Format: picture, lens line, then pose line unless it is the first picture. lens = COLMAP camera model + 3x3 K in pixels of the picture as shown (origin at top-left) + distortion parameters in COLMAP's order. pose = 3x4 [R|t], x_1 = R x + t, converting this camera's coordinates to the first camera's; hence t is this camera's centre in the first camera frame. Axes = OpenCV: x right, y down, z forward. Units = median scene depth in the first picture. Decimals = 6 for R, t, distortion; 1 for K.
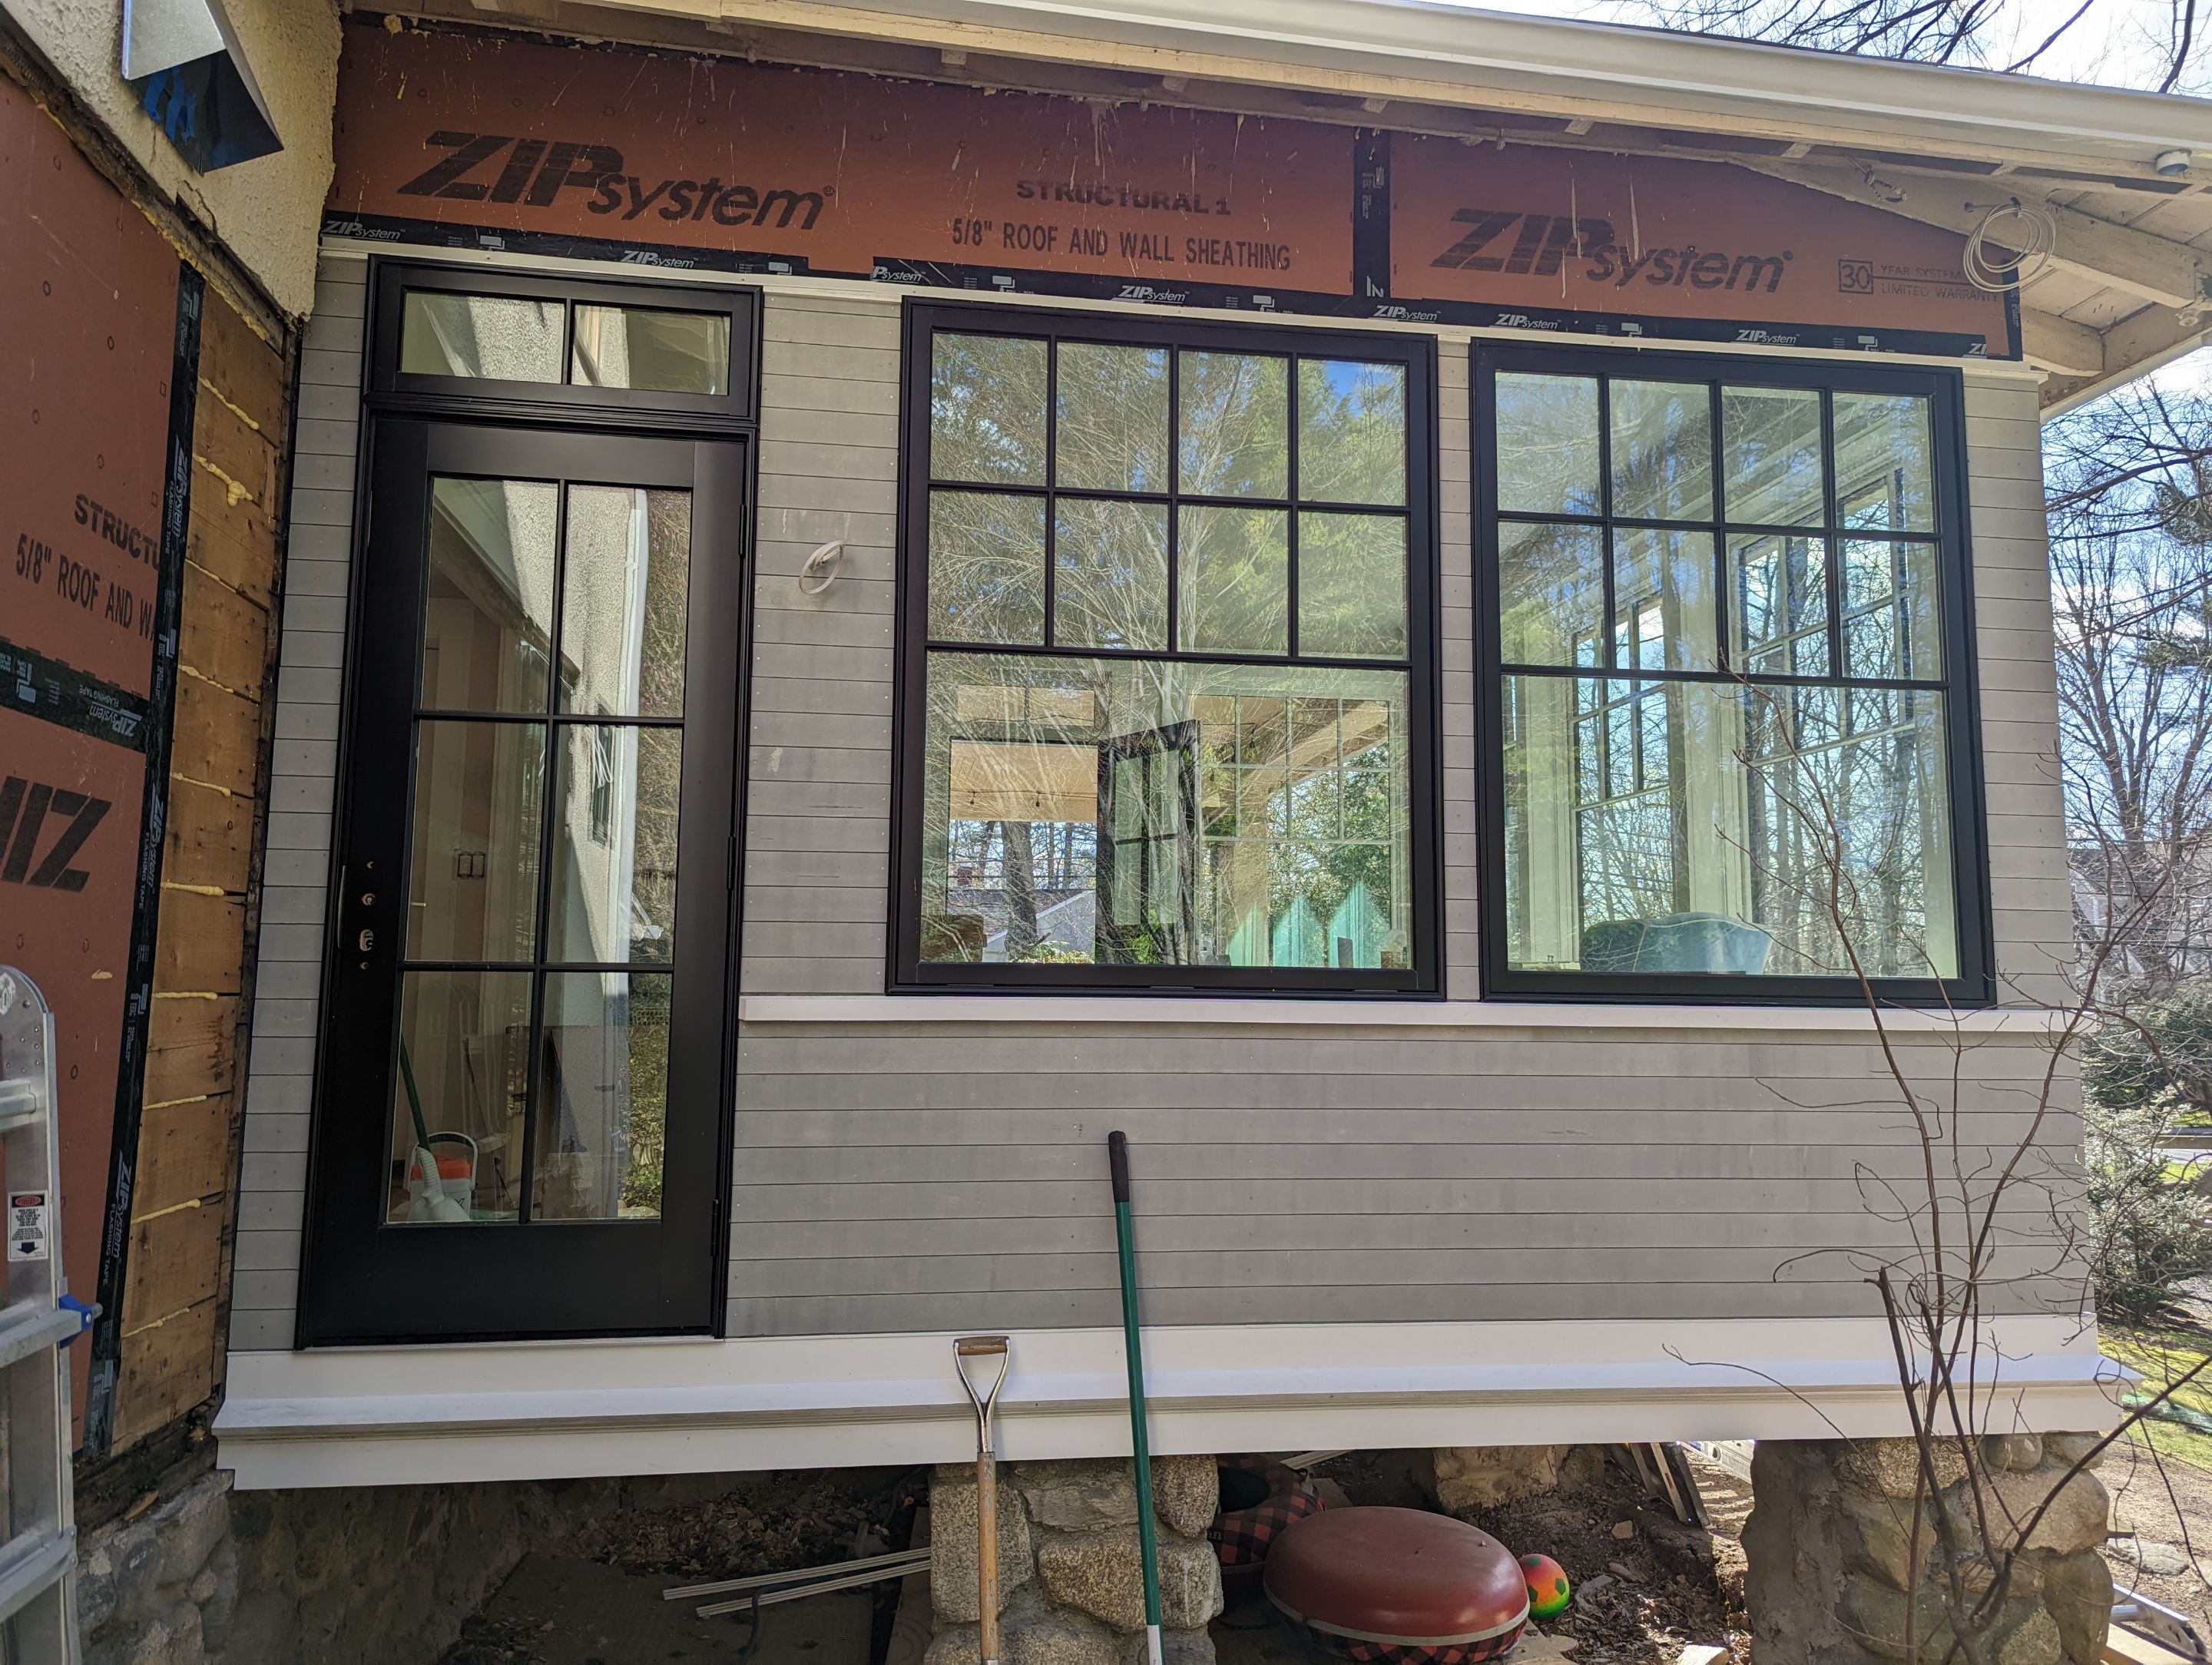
lens RADIAL K [[1067.6, 0, 1106.0], [0, 1067.6, 856.4], [0, 0, 1]] dist [0.016389, -0.000173]
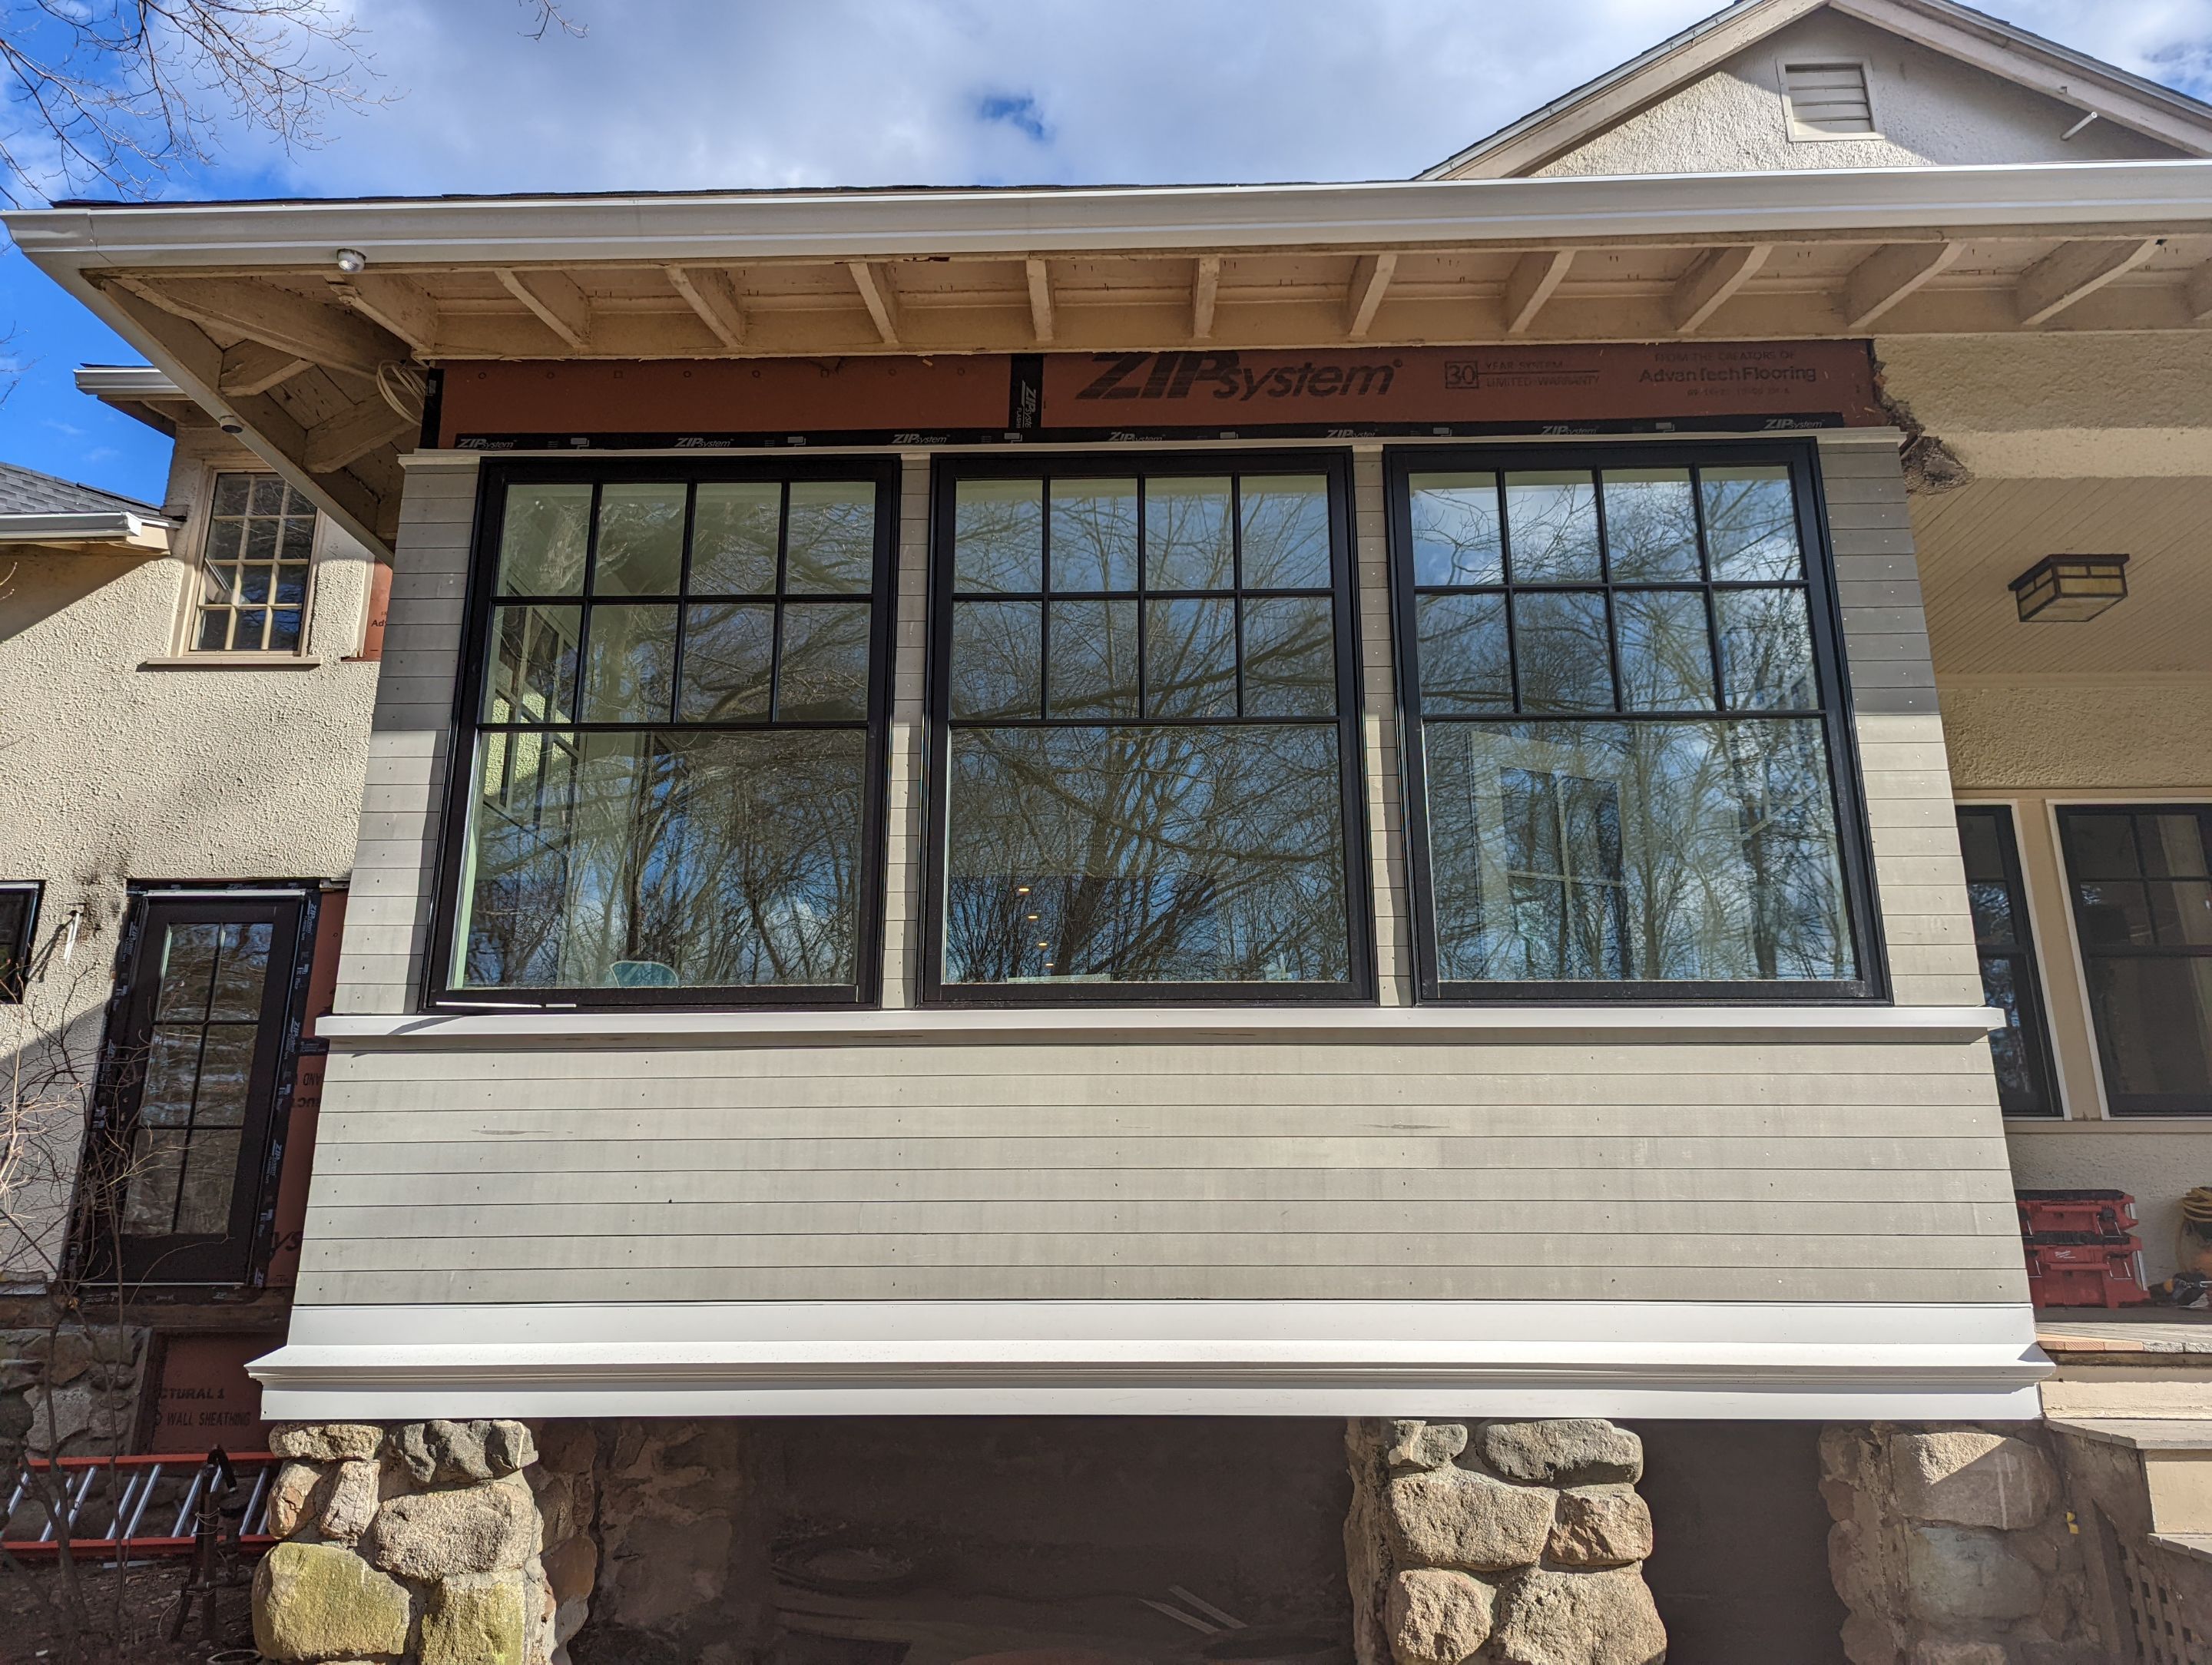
lens RADIAL K [[887.1, 0, 1106.0], [0, 887.1, 832.5], [0, 0, 1]] dist [0.010963, -0.000251]
pose [[0.993021, -0.037674, -0.111755, 0.137261], [0.030063, 0.997161, -0.069031, 0.004286], [0.114038, 0.065190, 0.991335, 0.010777]]
